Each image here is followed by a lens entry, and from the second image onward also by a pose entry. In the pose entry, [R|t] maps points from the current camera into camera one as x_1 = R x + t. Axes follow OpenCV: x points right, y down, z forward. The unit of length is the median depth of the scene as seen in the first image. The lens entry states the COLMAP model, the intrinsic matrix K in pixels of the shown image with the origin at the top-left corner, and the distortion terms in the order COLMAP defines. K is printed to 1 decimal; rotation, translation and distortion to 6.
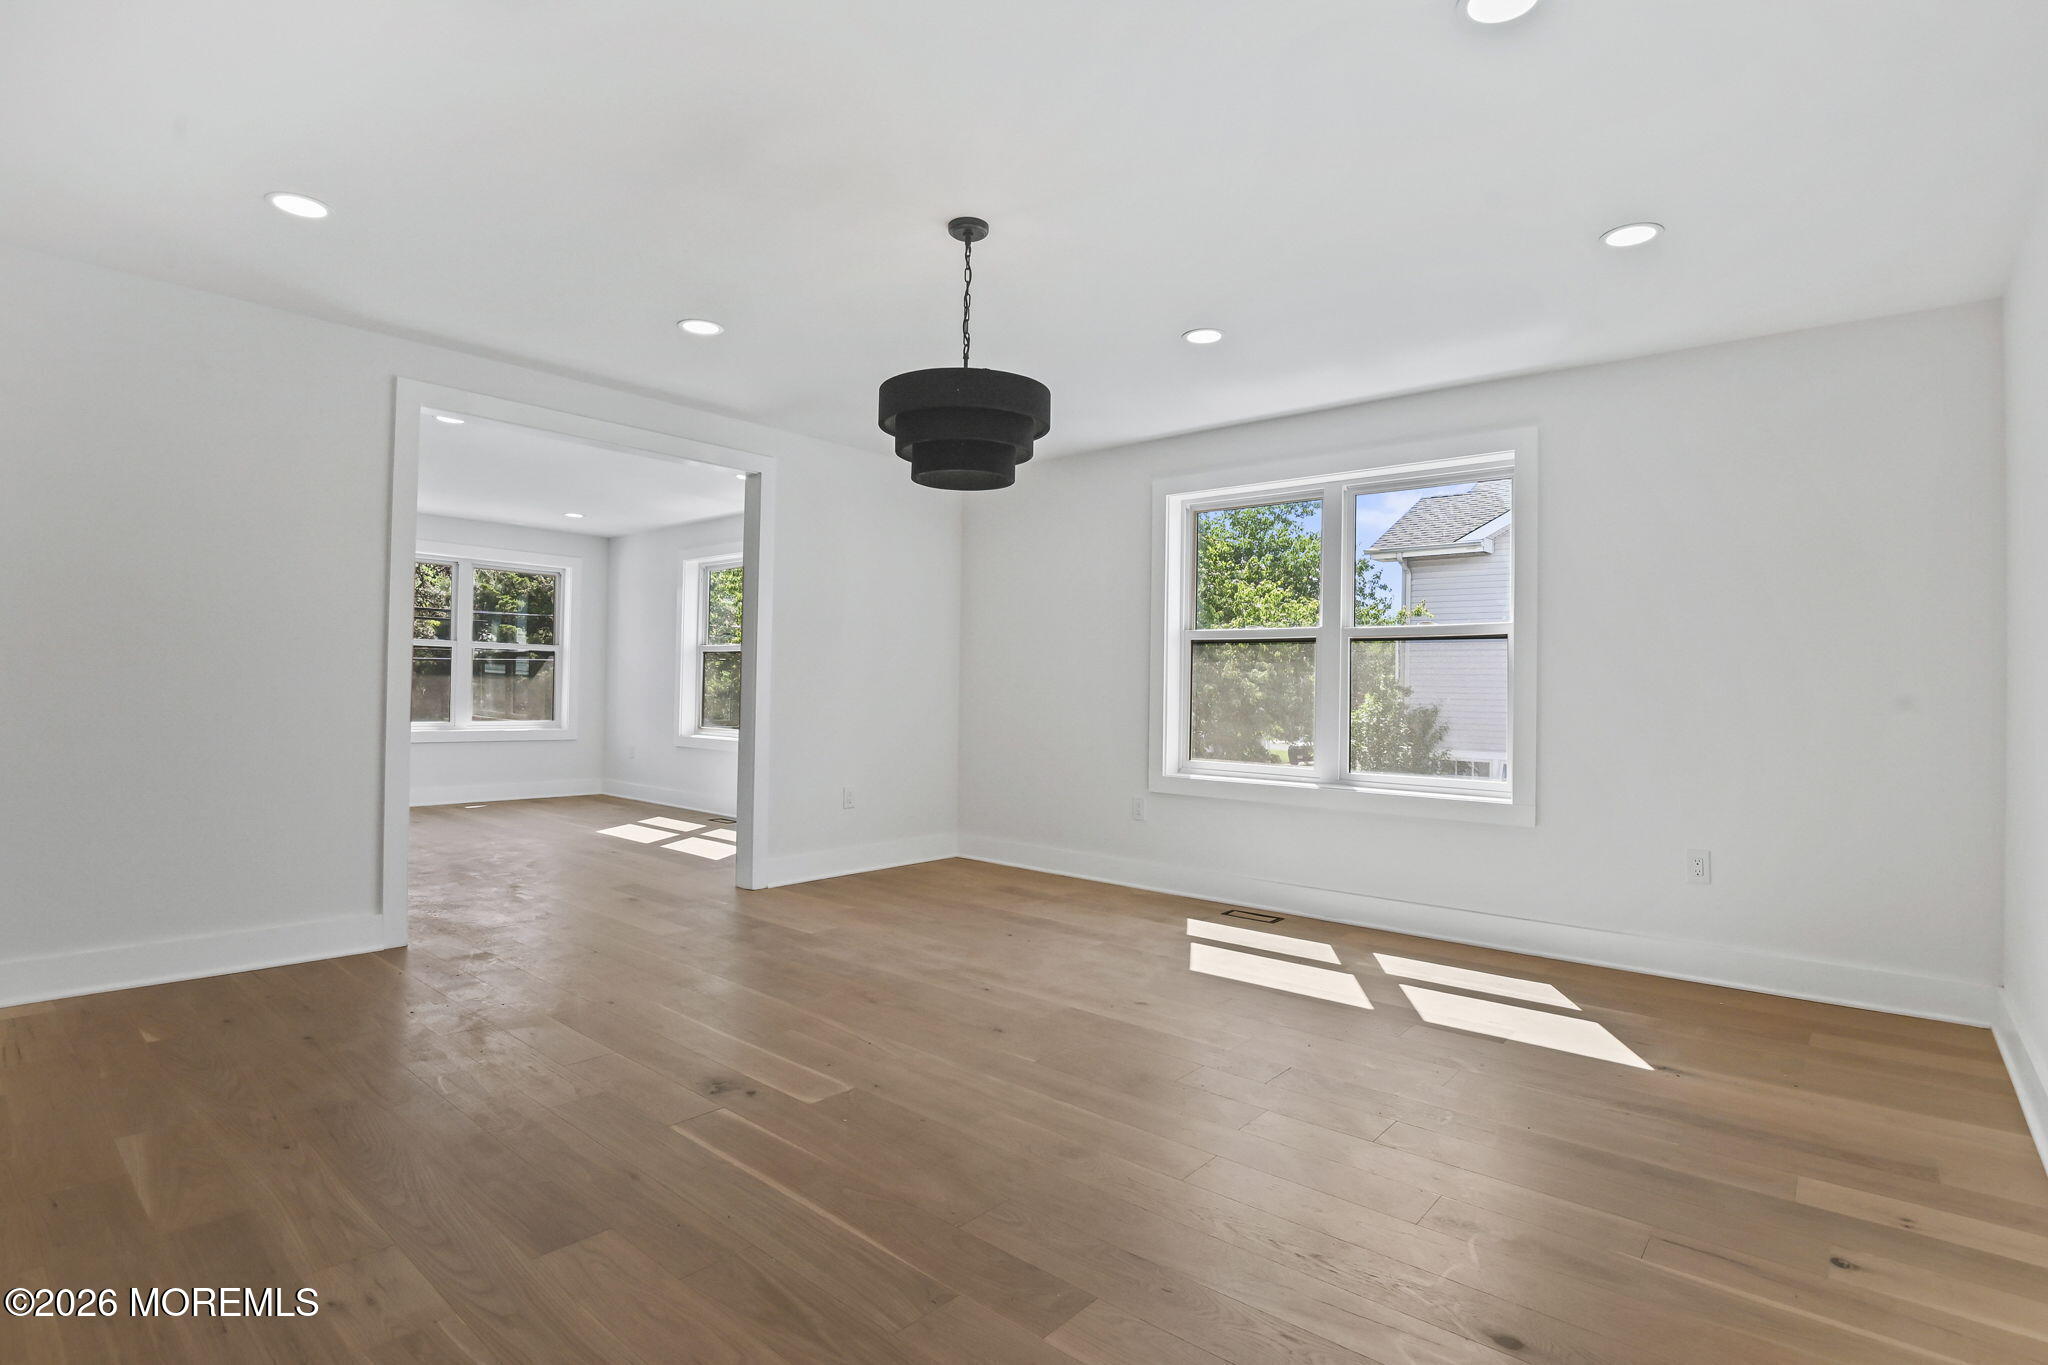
lens RADIAL K [[1002.6, 0, 1026.9], [0, 1002.6, 678.8], [0, 0, 1]] dist [-0.036421, 0.000556]
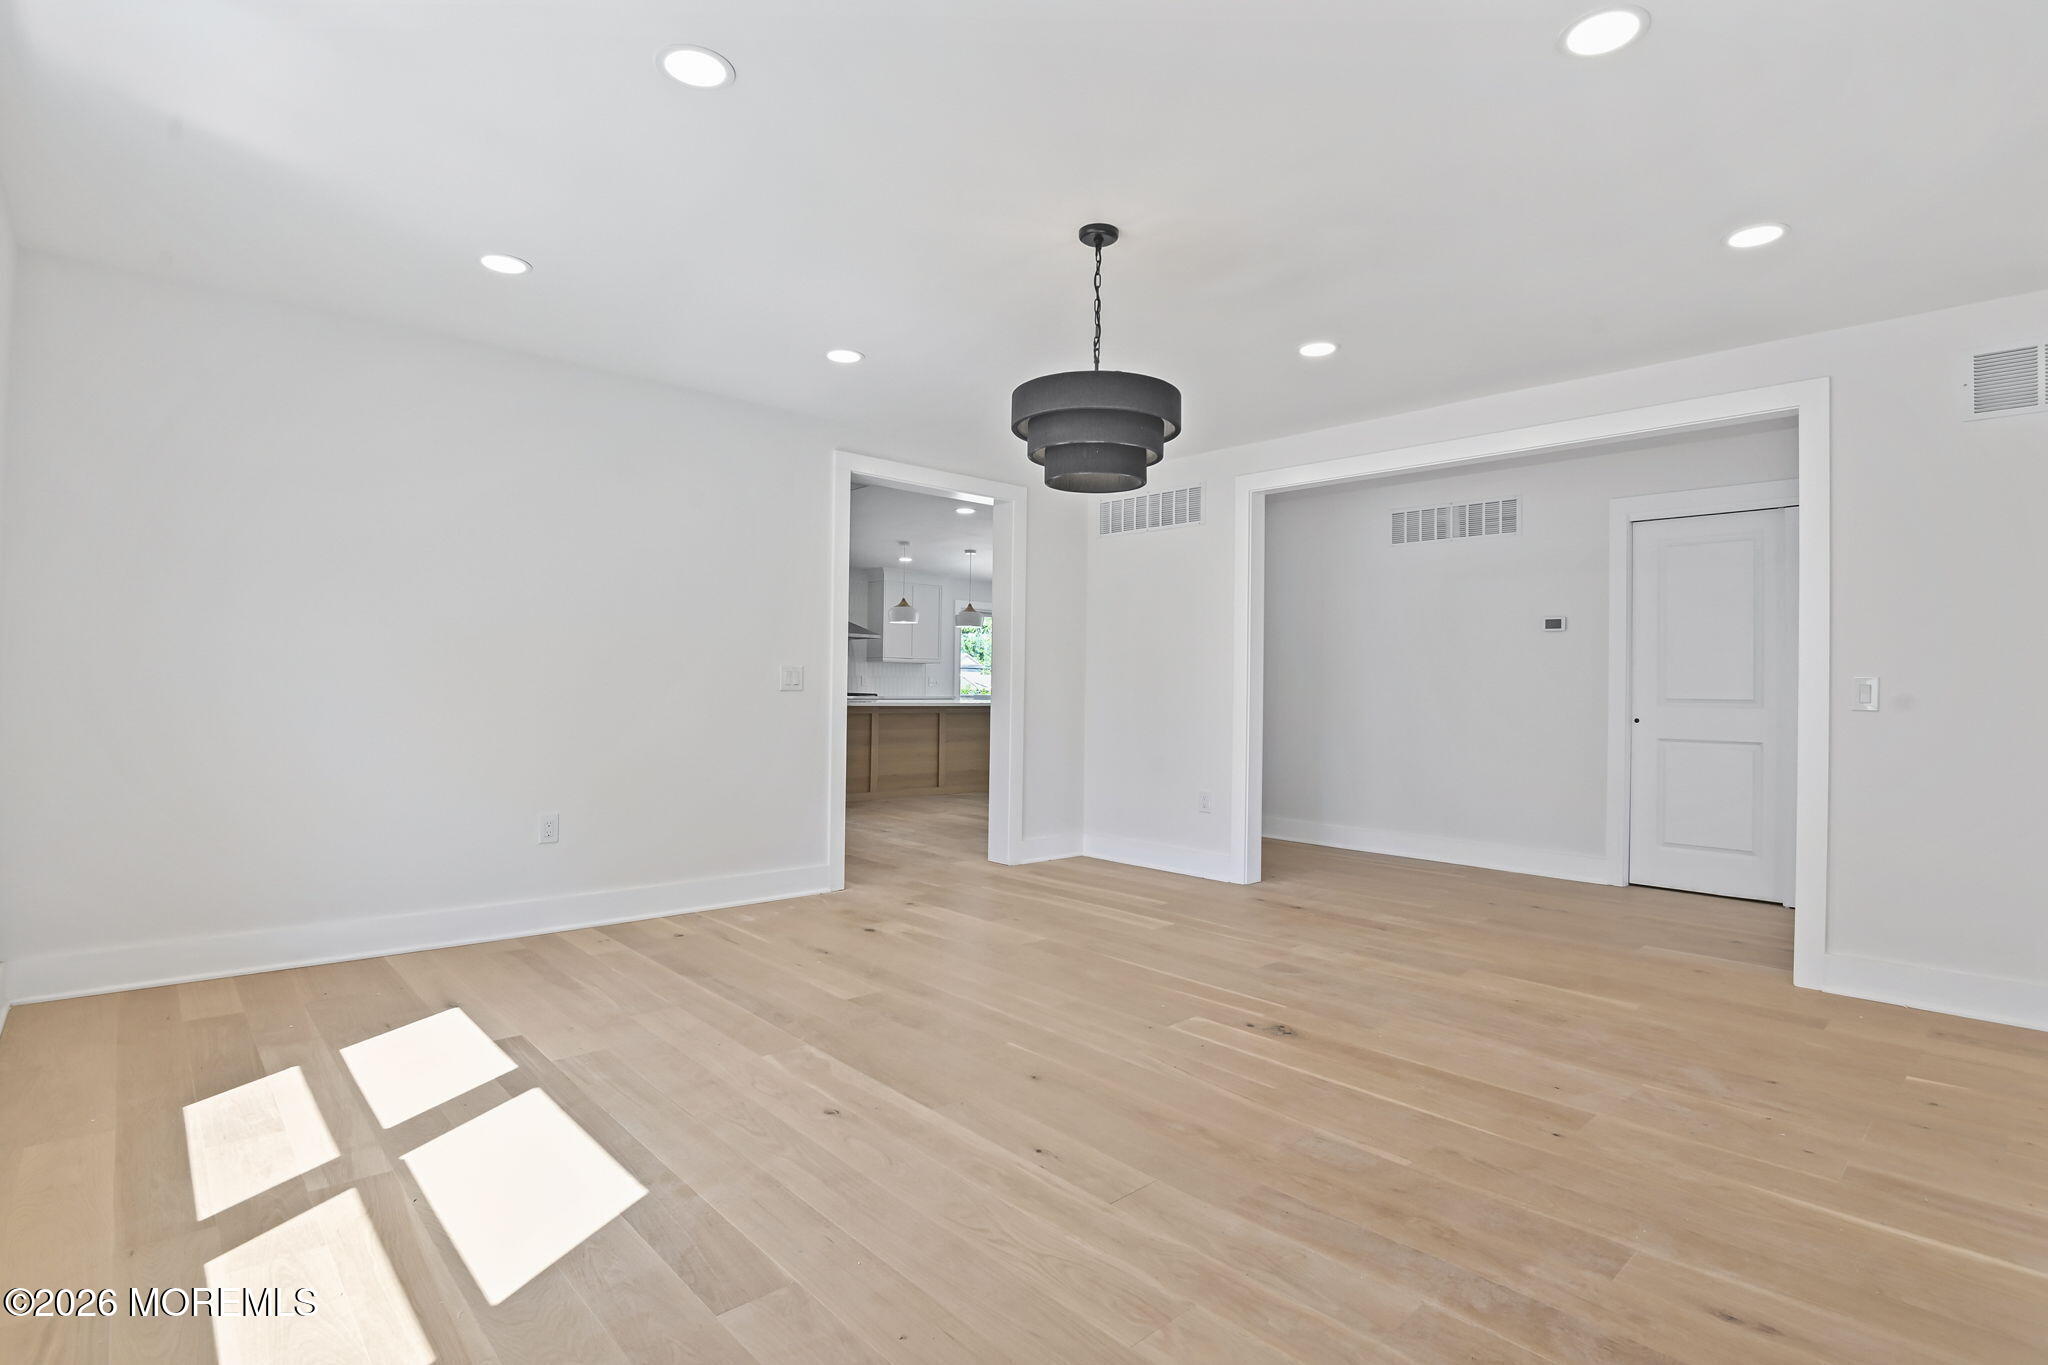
lens RADIAL K [[1002.6, 0, 1026.9], [0, 1002.6, 678.8], [0, 0, 1]] dist [-0.036421, 0.000556]
pose [[-0.993107, -0.033929, 0.112192, -0.115467], [-0.035023, 0.999356, -0.007789, 0.010436], [-0.111856, -0.011664, -0.993656, 2.010970]]
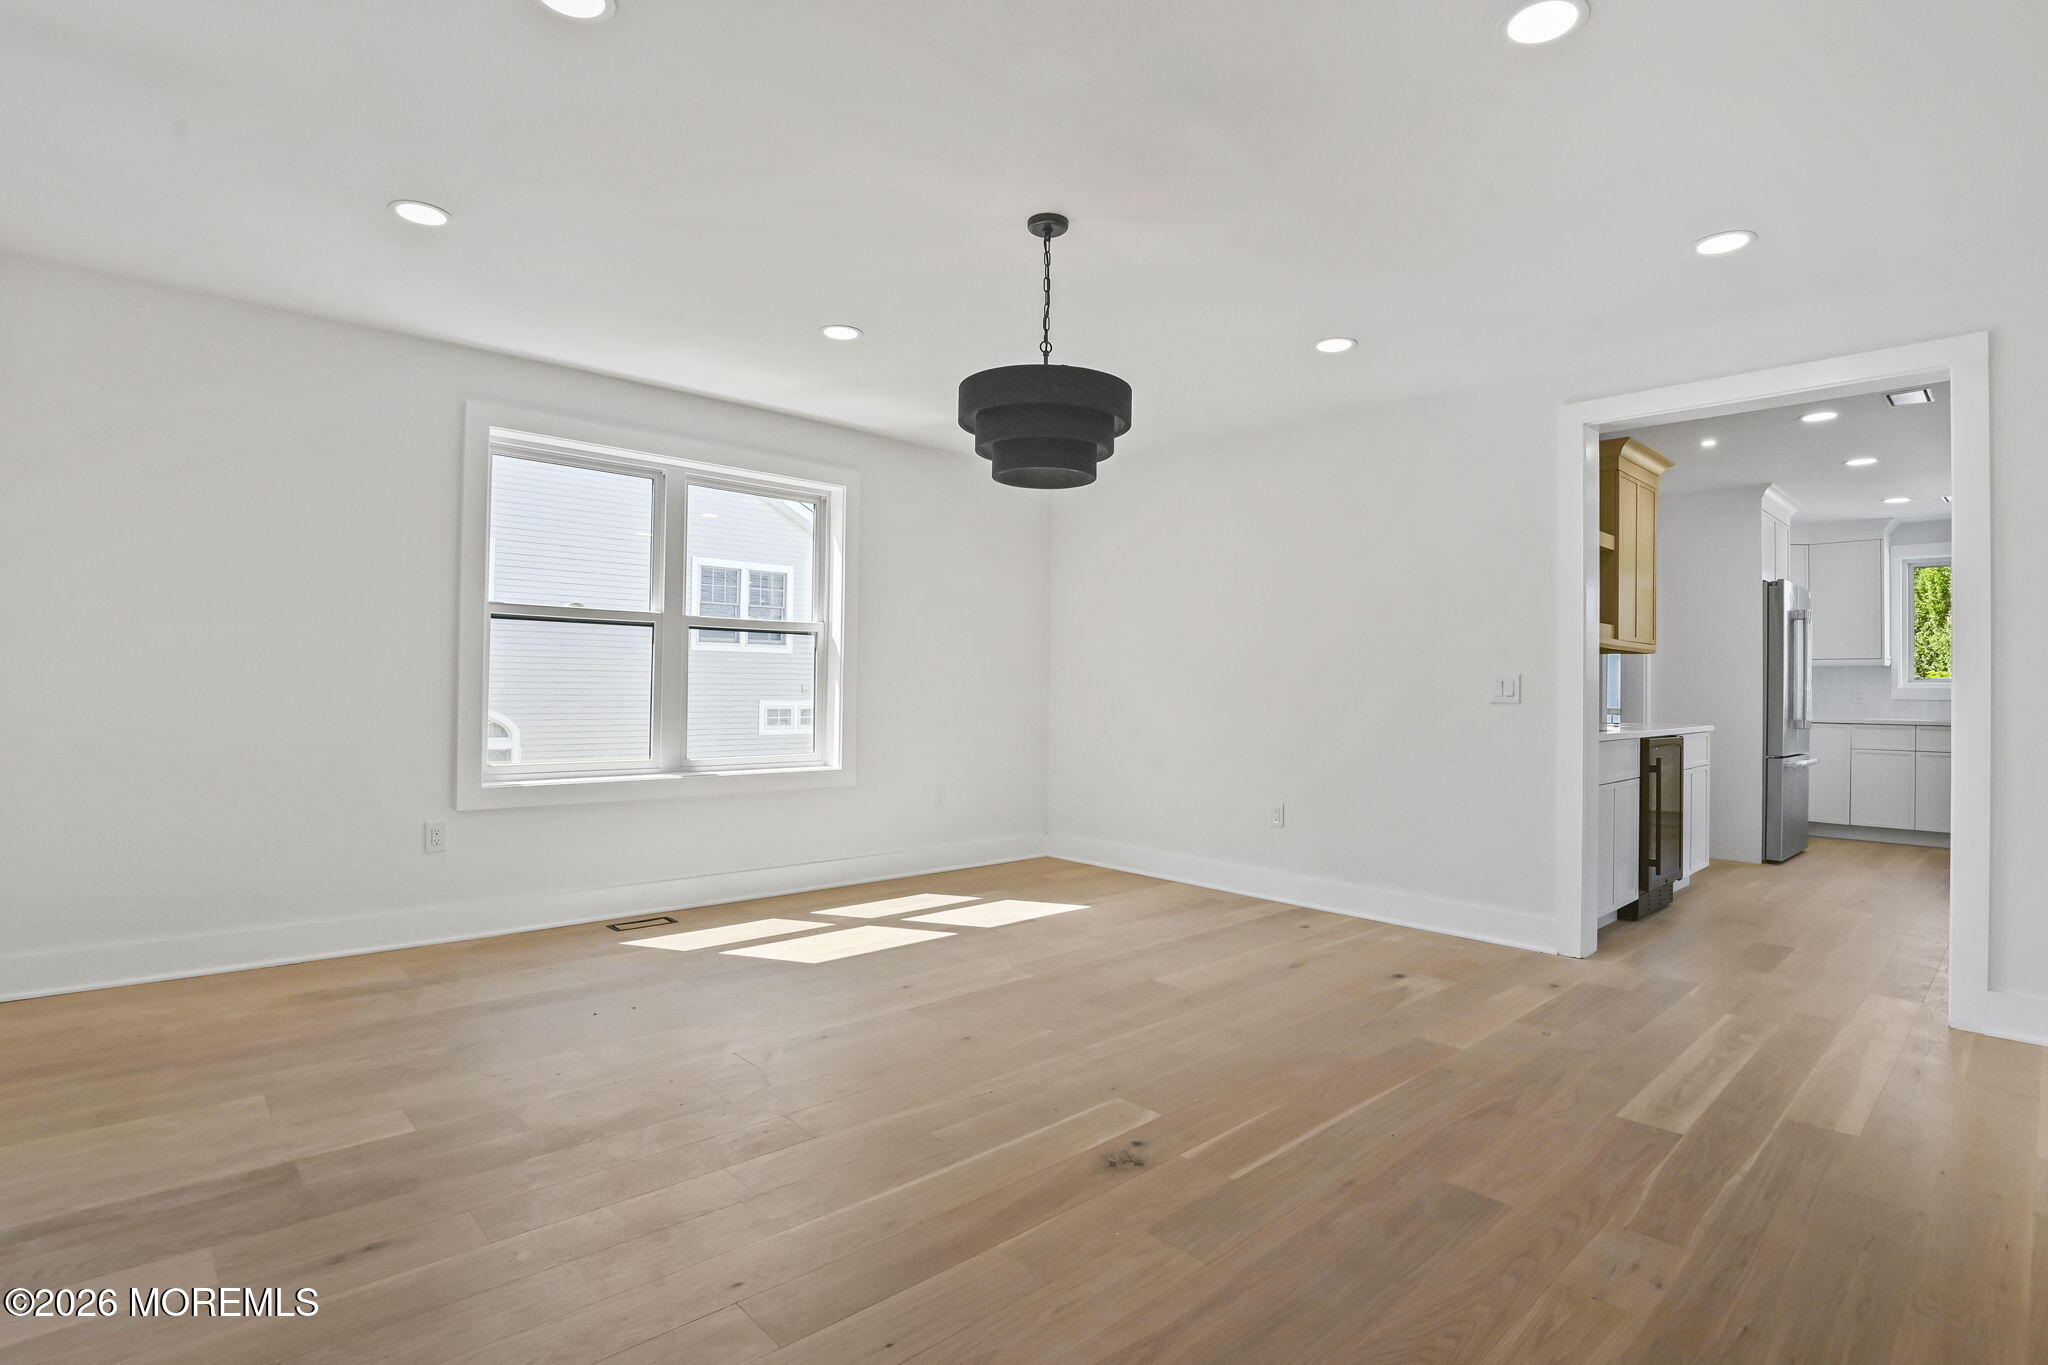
lens RADIAL K [[1002.6, 0, 1026.9], [0, 1002.6, 678.8], [0, 0, 1]] dist [-0.036421, 0.000556]
pose [[0.110468, -0.011112, 0.993818, -1.053557], [-0.020608, 0.999697, 0.013468, -0.012254], [-0.993666, -0.021969, 0.110206, 0.903695]]
